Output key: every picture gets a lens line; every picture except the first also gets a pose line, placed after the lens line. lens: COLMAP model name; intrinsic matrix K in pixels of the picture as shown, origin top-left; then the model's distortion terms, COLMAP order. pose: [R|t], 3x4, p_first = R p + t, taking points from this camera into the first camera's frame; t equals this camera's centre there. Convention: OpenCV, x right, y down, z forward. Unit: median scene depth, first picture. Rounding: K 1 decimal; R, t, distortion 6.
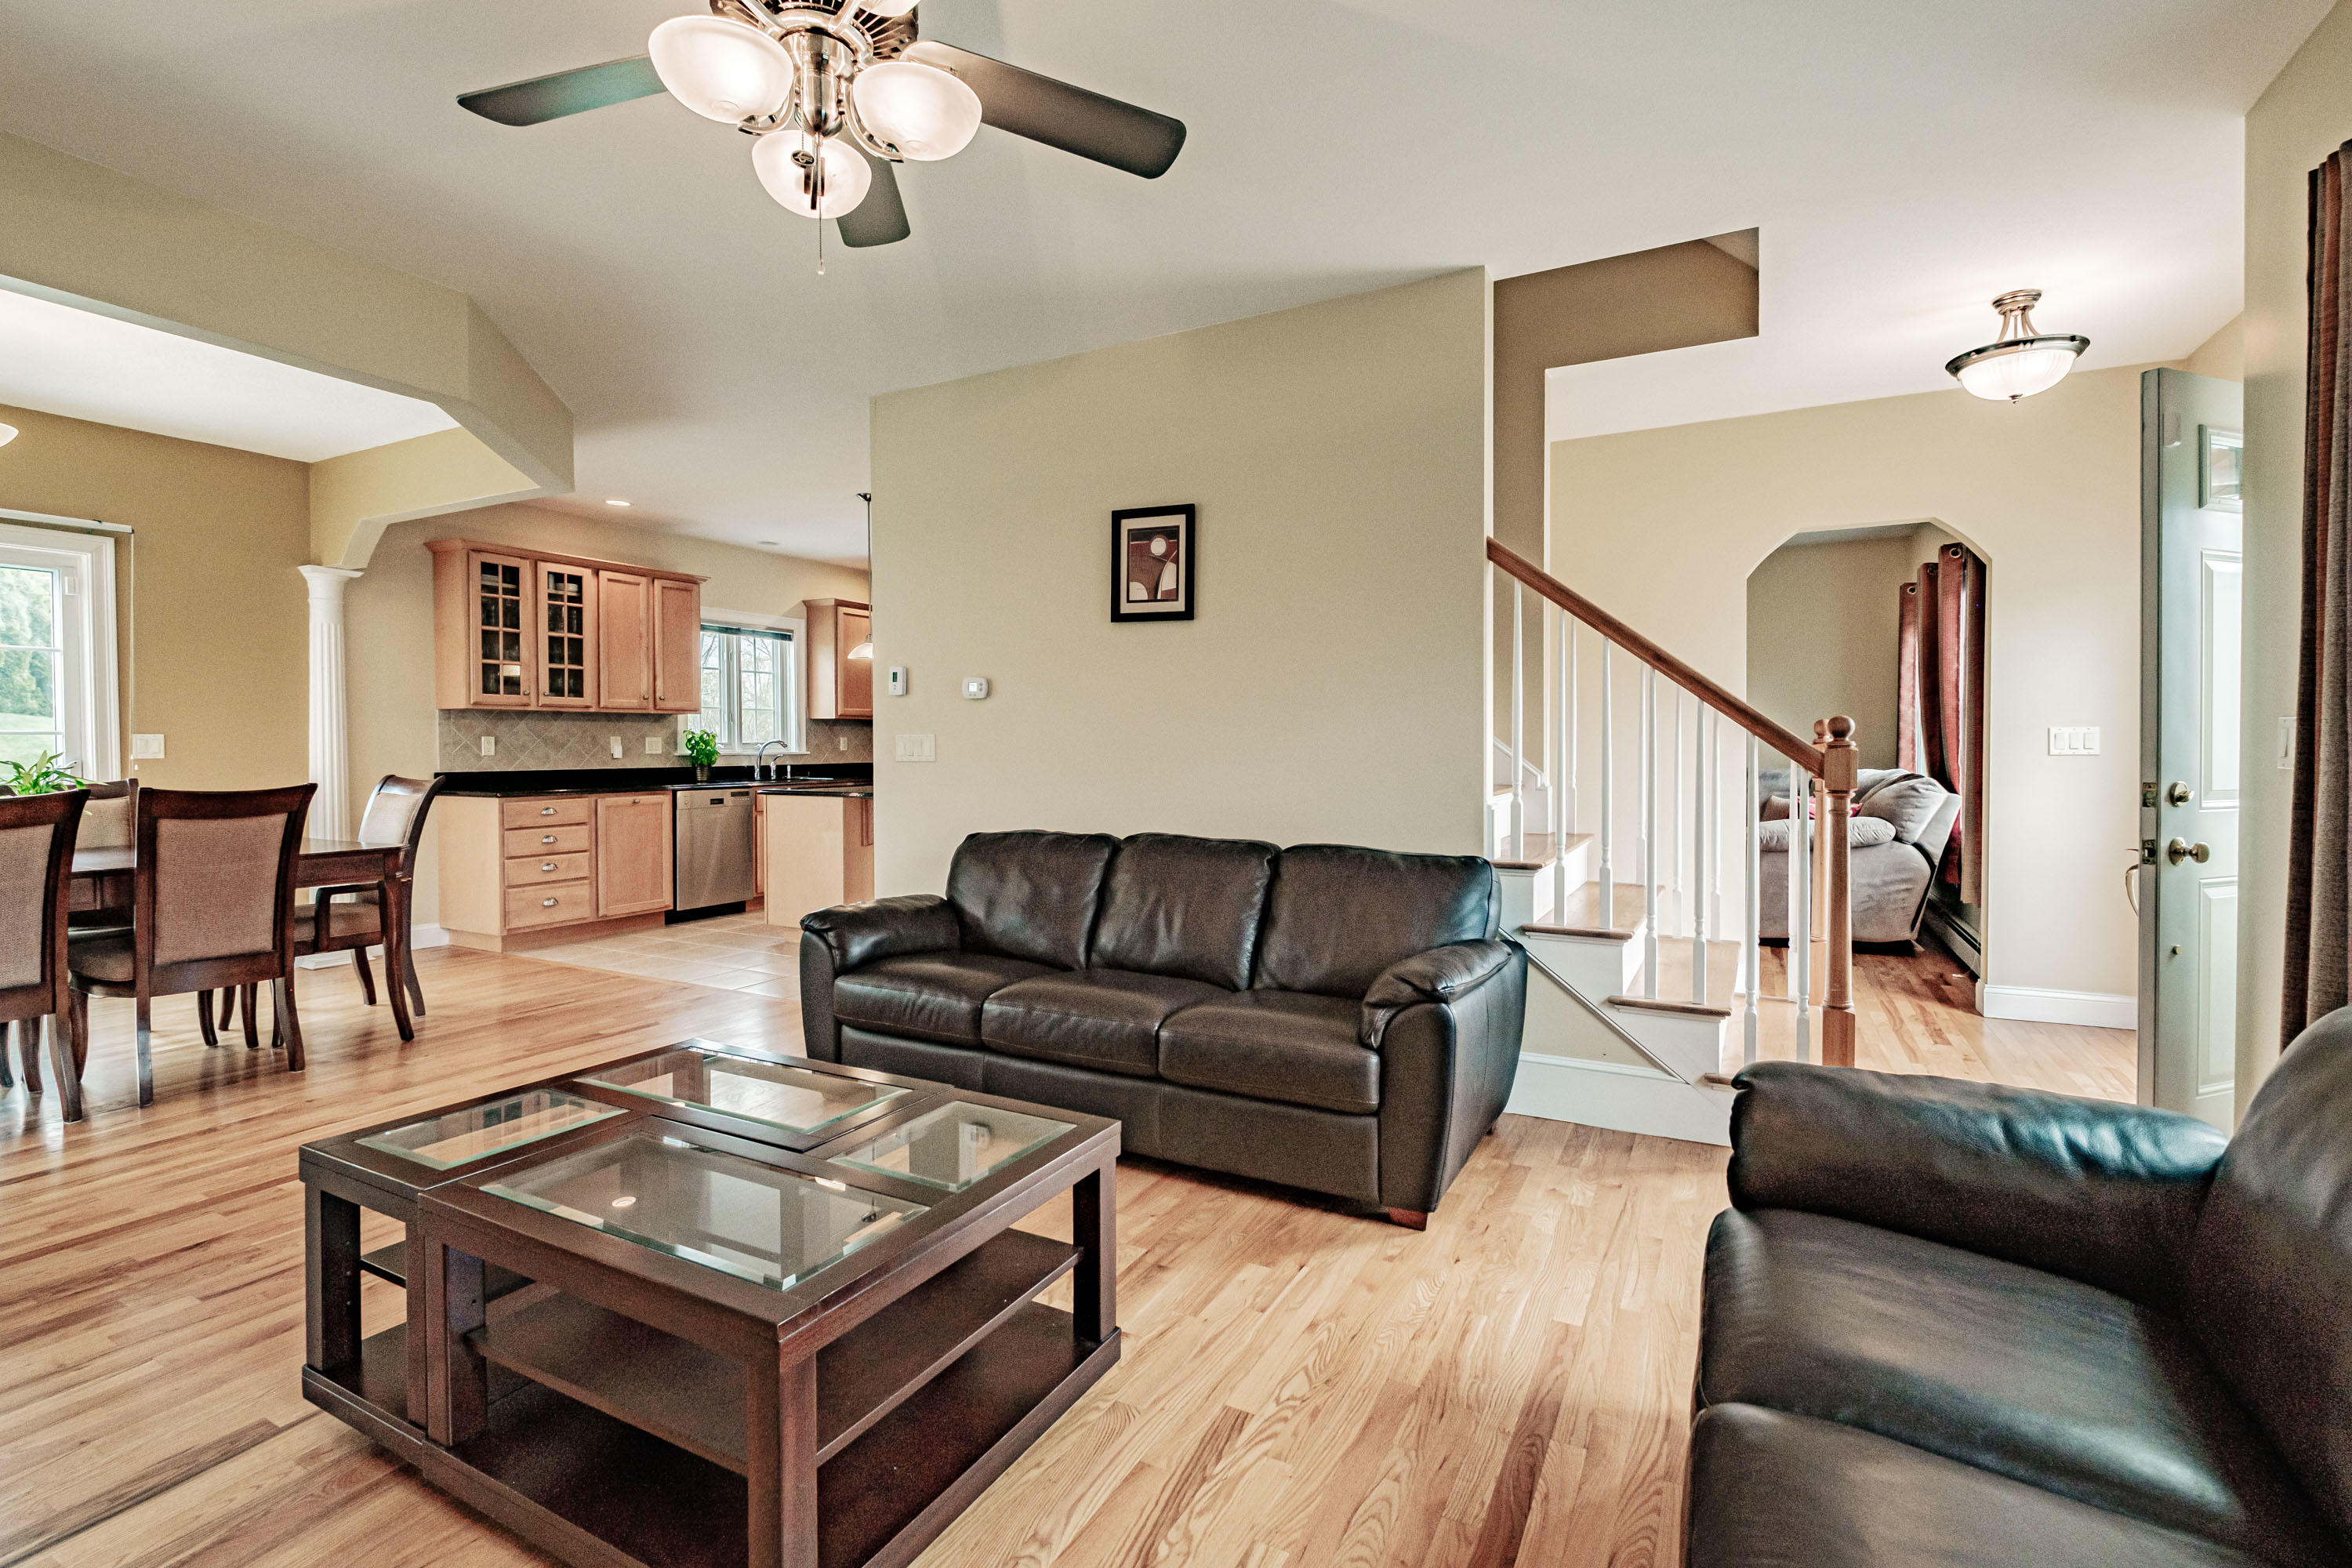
lens RADIAL K [[1067.2, 0, 1170.5], [0, 1067.2, 762.2], [0, 0, 1]] dist [0.001728, -0.001213]
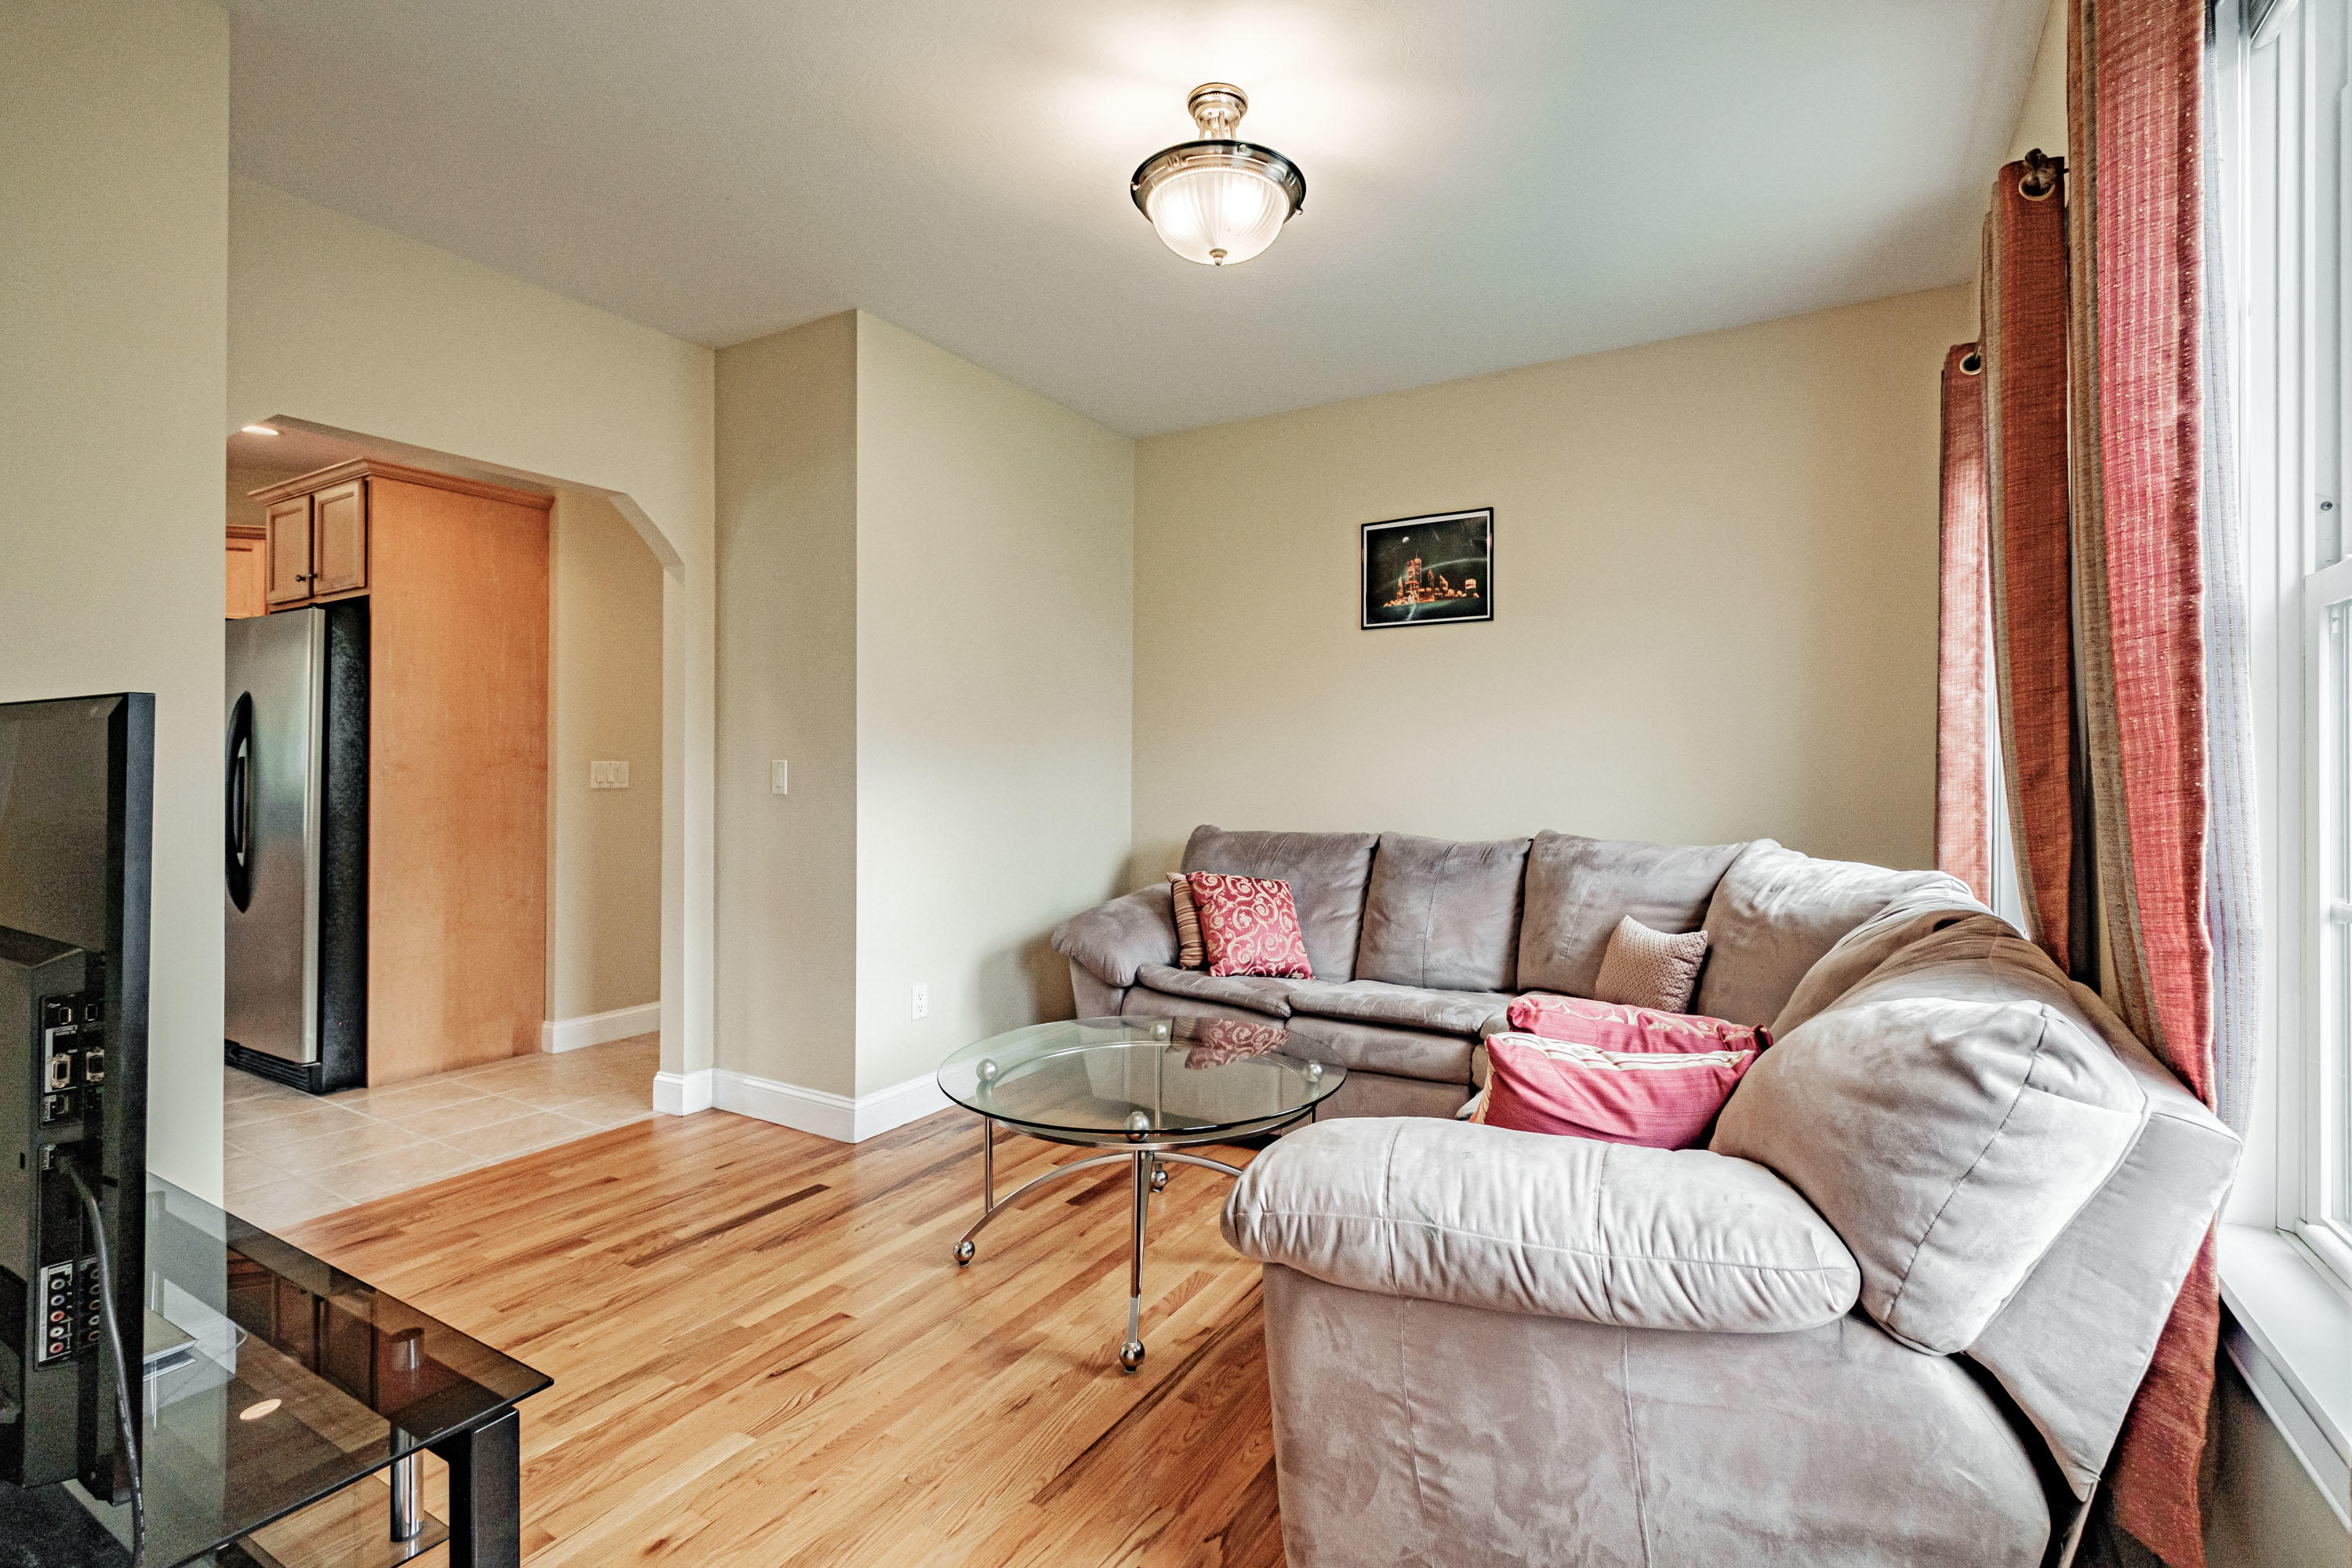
lens RADIAL K [[1067.2, 0, 1182.8], [0, 1067.2, 773.6], [0, 0, 1]] dist [0.001728, -0.001213]
pose [[0.998847, 0.005229, -0.047711, 0.569162], [-0.006093, 0.999820, -0.017976, -0.020808], [0.047609, 0.018246, 0.998699, 0.804815]]
